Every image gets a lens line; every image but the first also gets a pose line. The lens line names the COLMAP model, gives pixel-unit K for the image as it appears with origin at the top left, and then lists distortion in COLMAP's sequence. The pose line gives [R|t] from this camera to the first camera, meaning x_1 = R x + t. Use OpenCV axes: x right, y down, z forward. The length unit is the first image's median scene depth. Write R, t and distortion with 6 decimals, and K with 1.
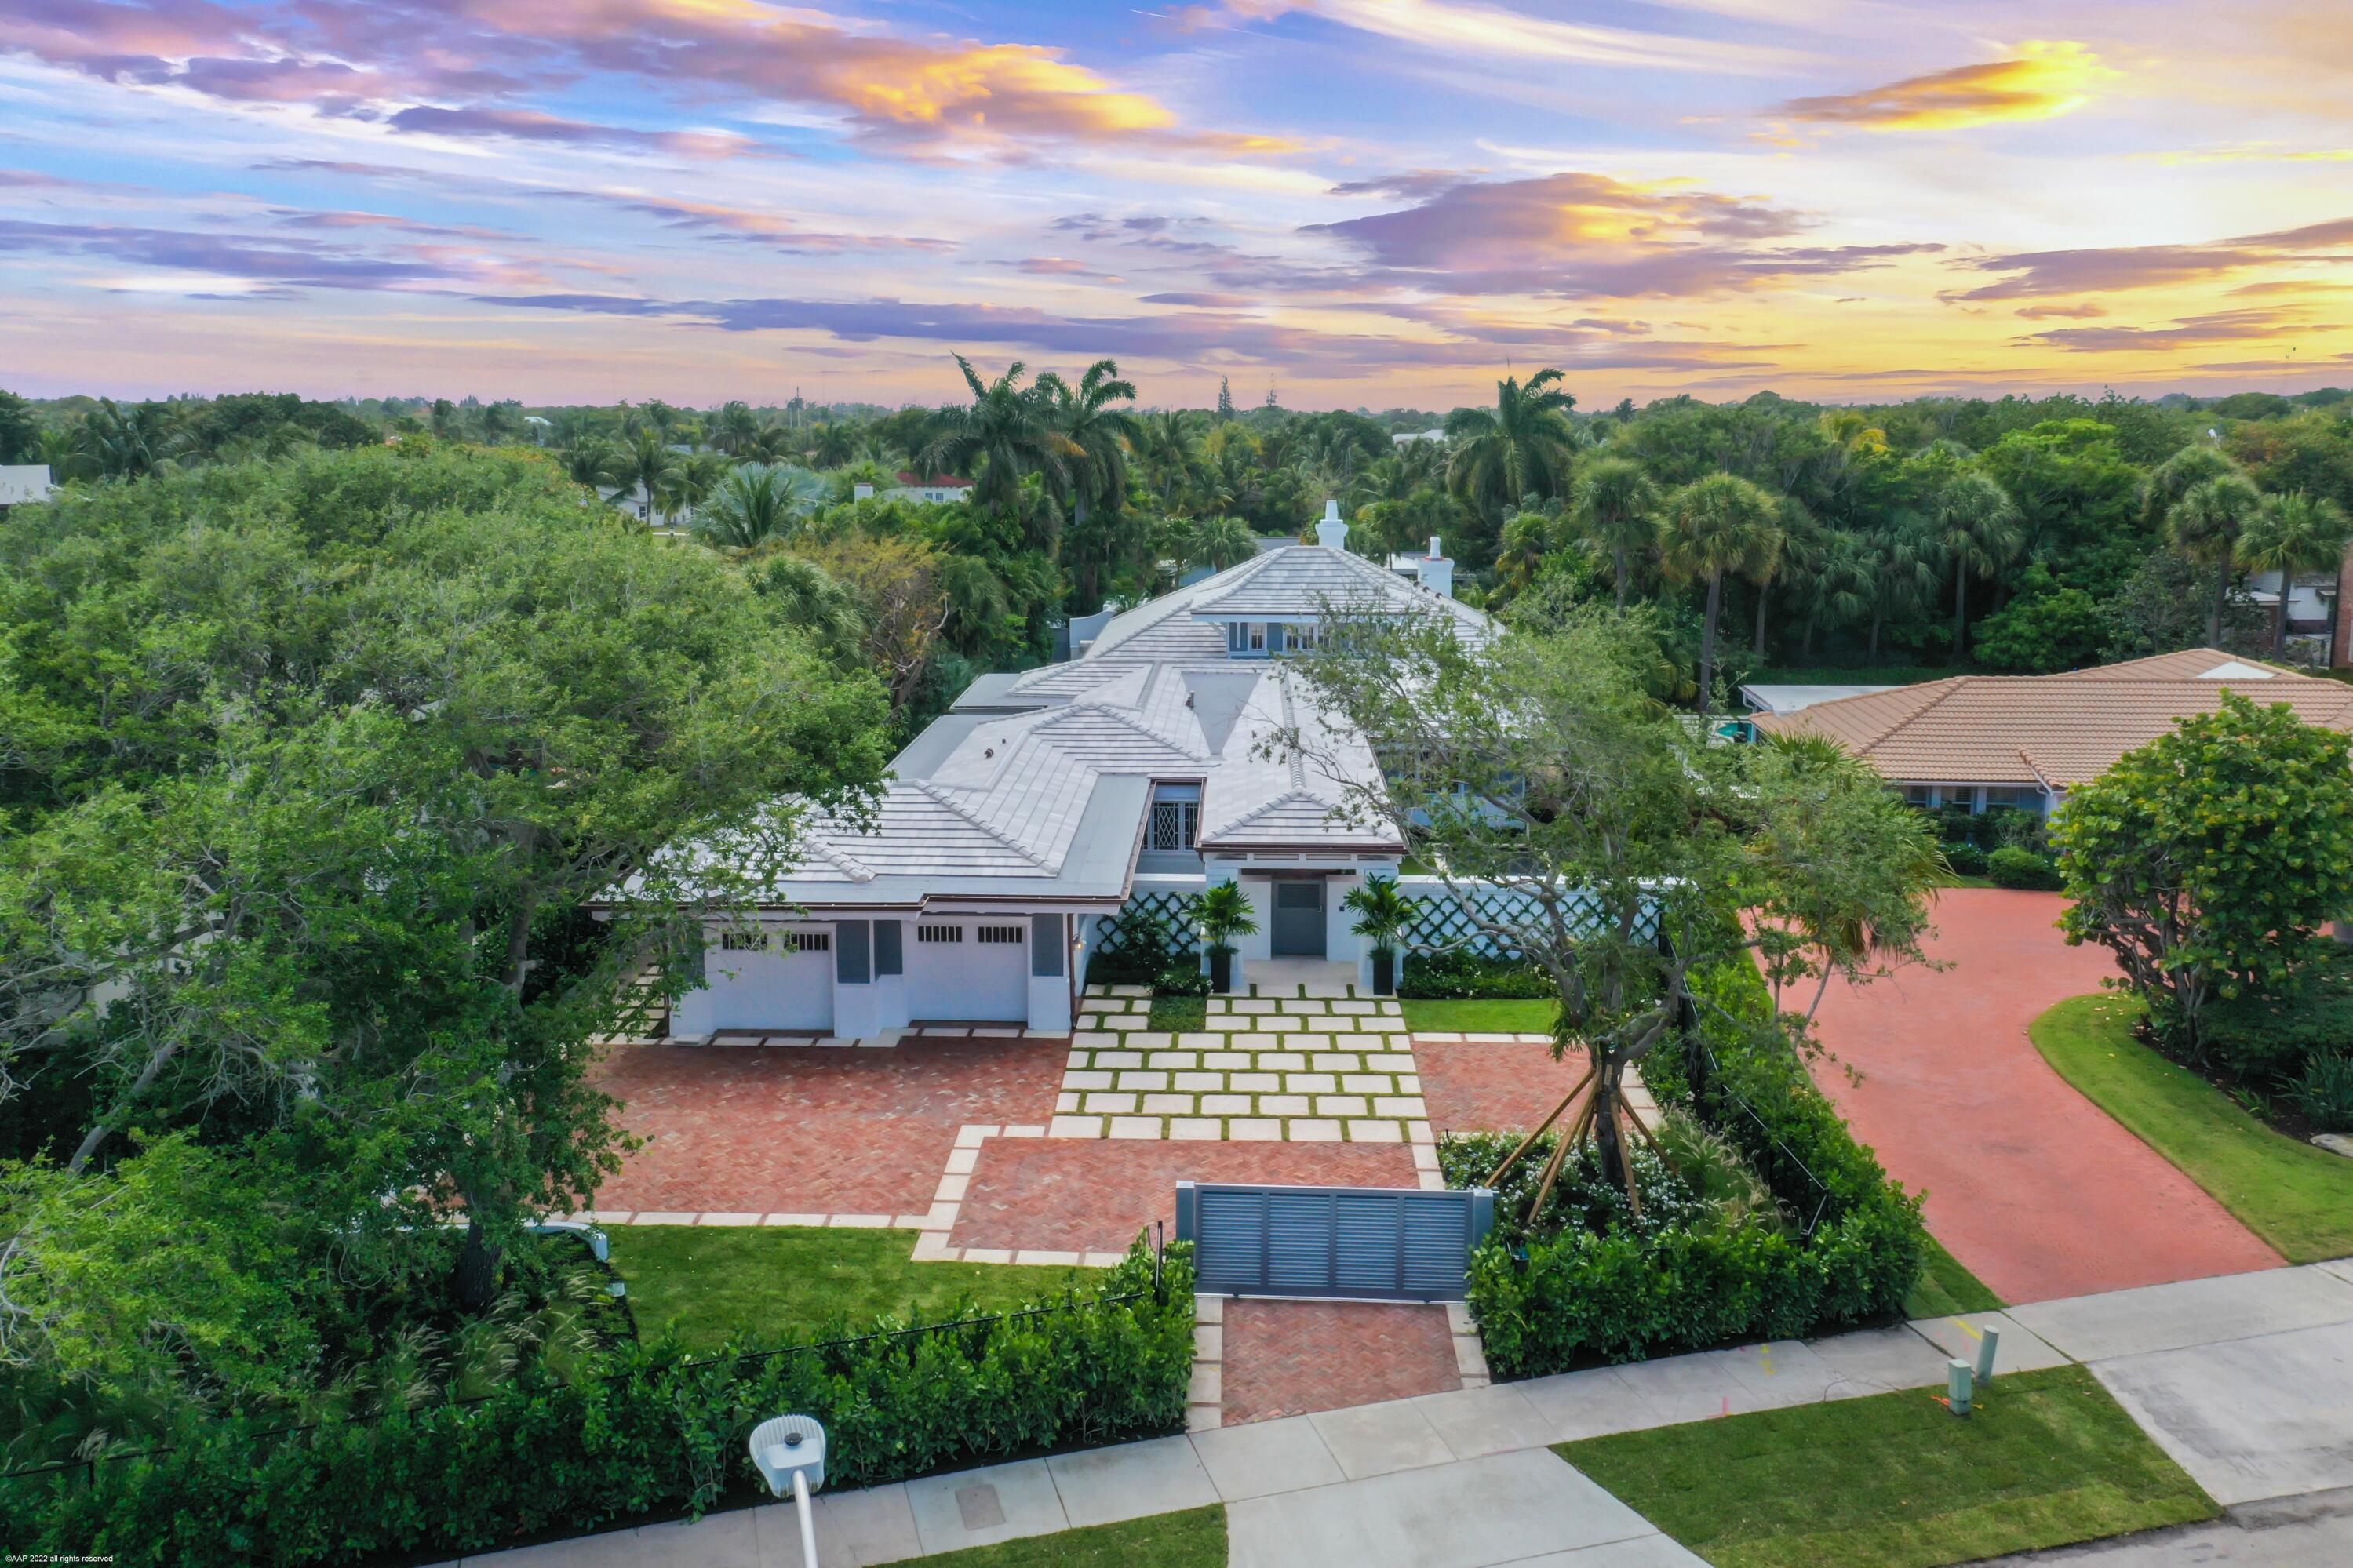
lens RADIAL K [[1523.6, 0, 1181.8], [0, 1523.6, 778.4], [0, 0, 1]] dist [0.044263, 0.002170]
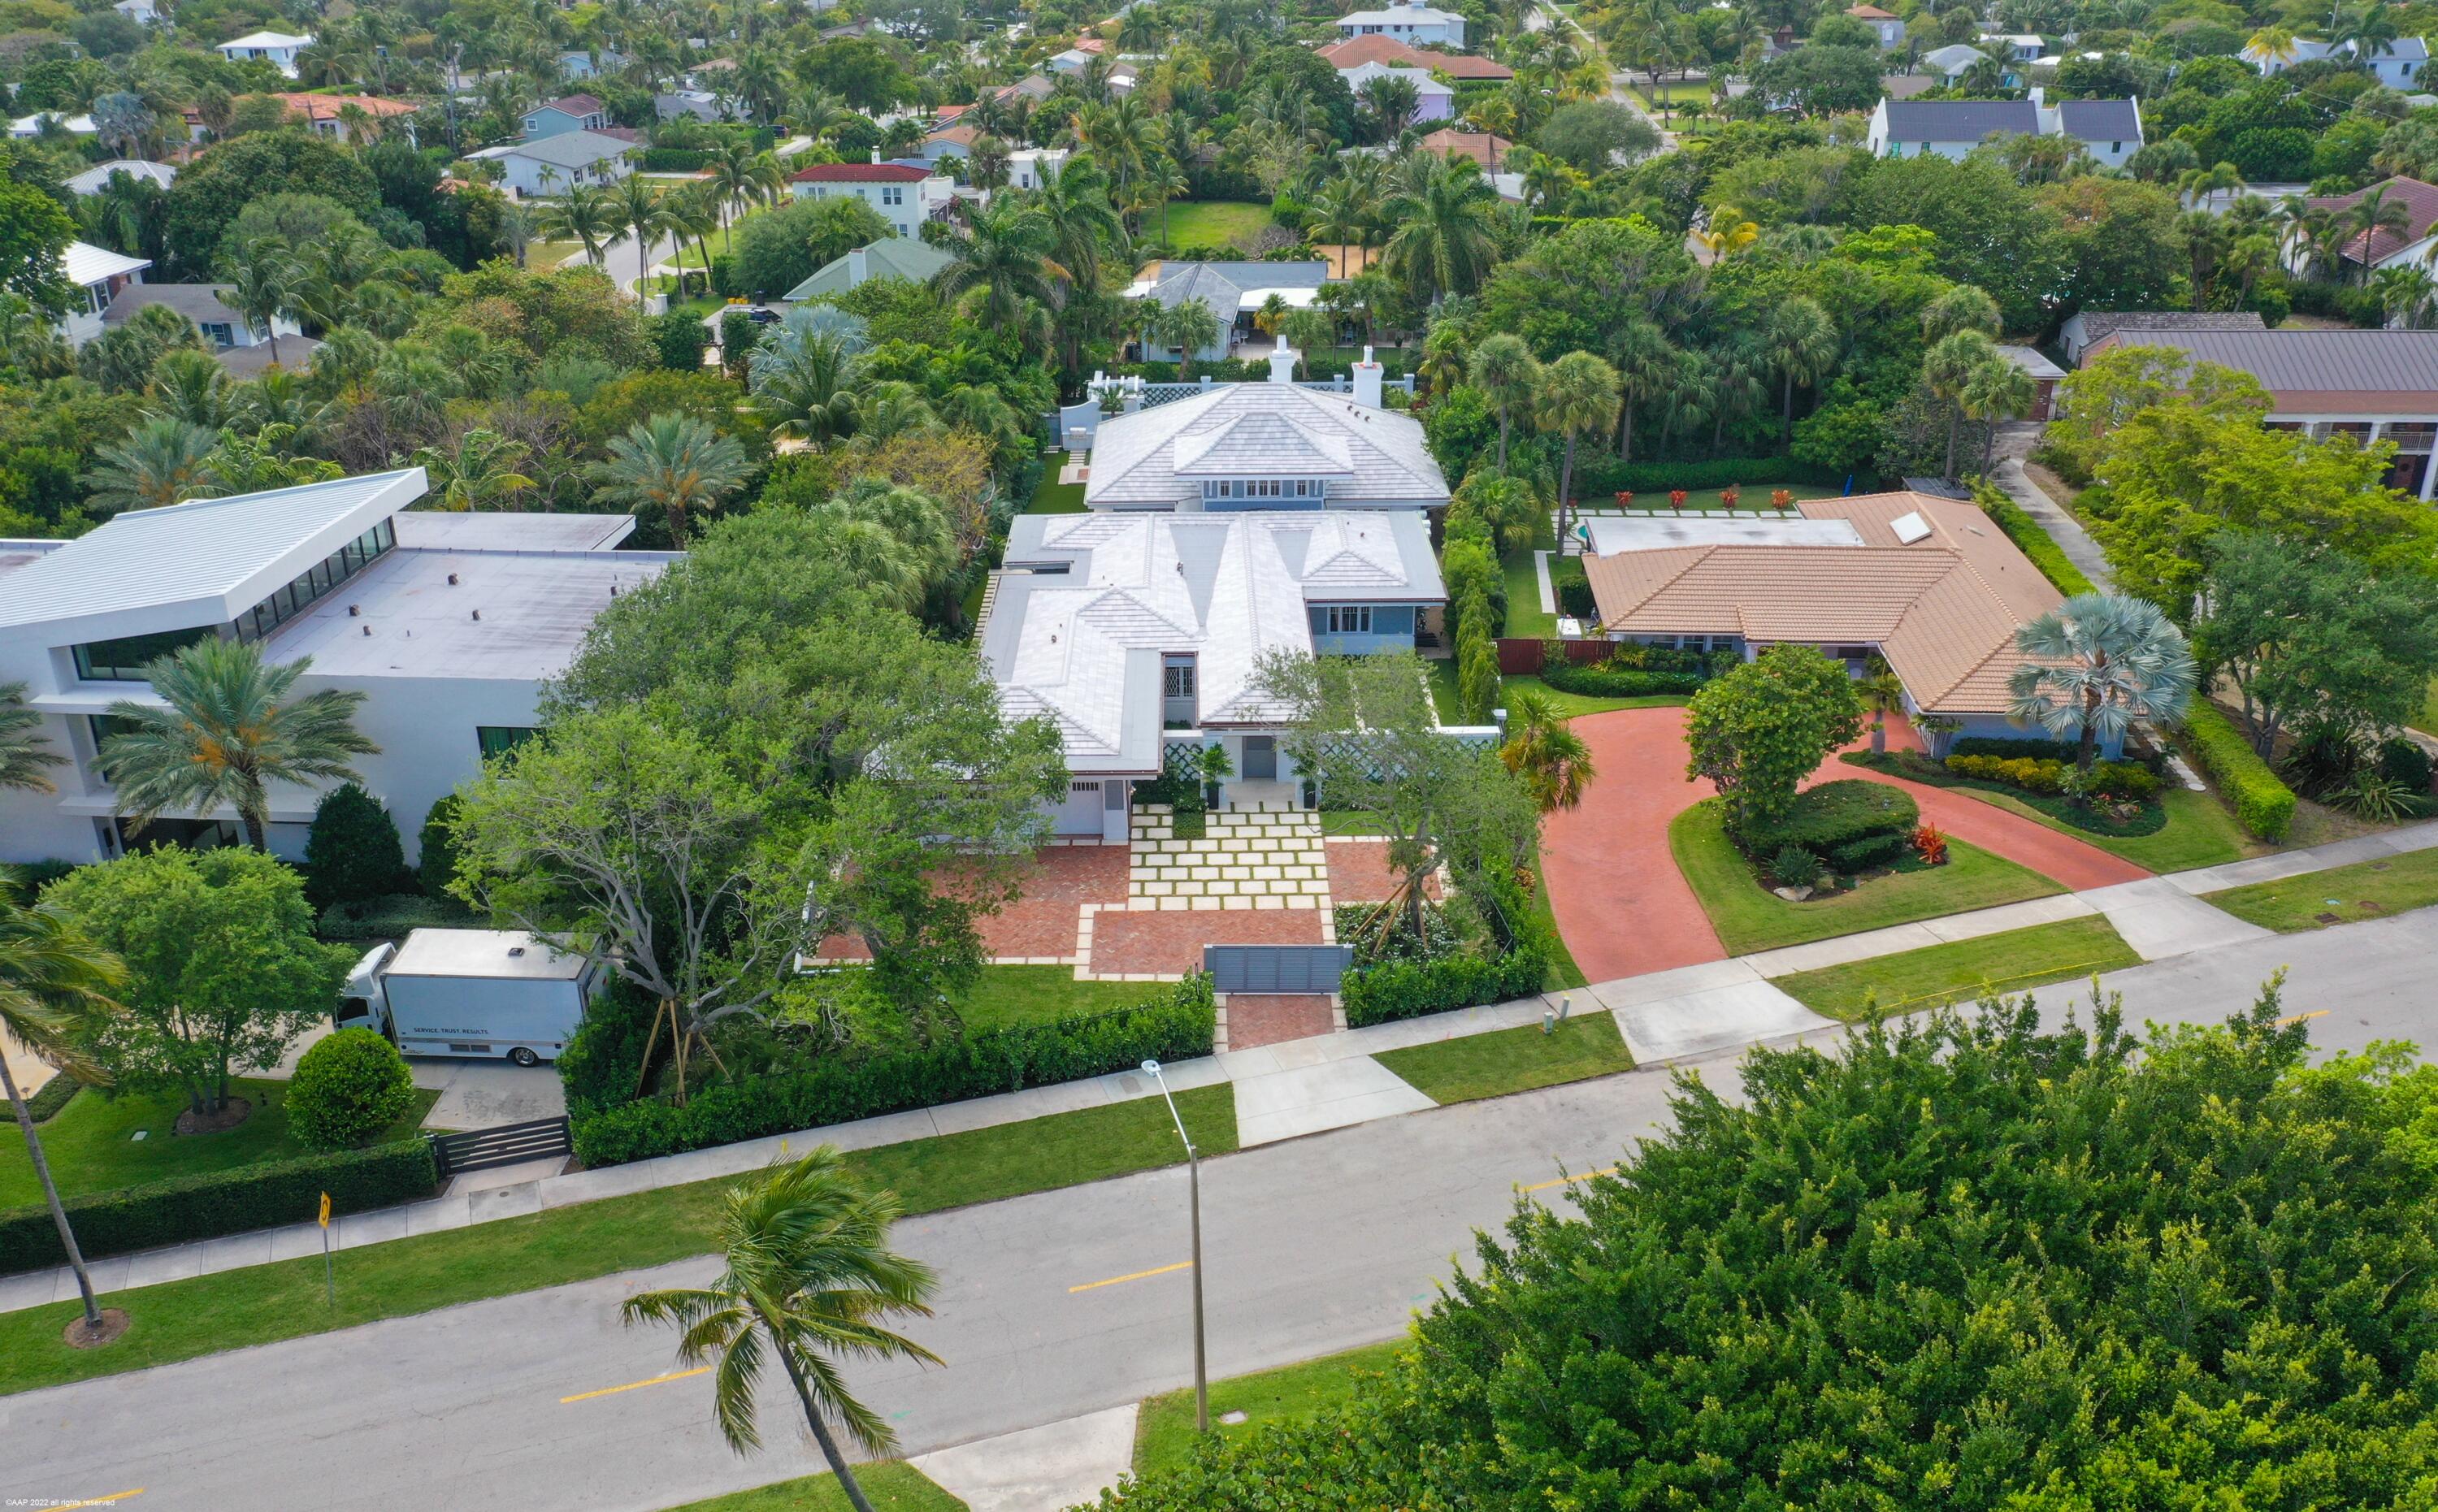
lens RADIAL K [[1953.4, 0, 1215.1], [0, 1953.4, 756.5], [0, 0, 1]] dist [-0.017227, -0.007058]
pose [[0.998002, -0.020717, 0.059687, -0.112503], [0.004490, 0.965582, 0.260061, -0.536462], [-0.063020, -0.259274, 0.963746, -1.193194]]
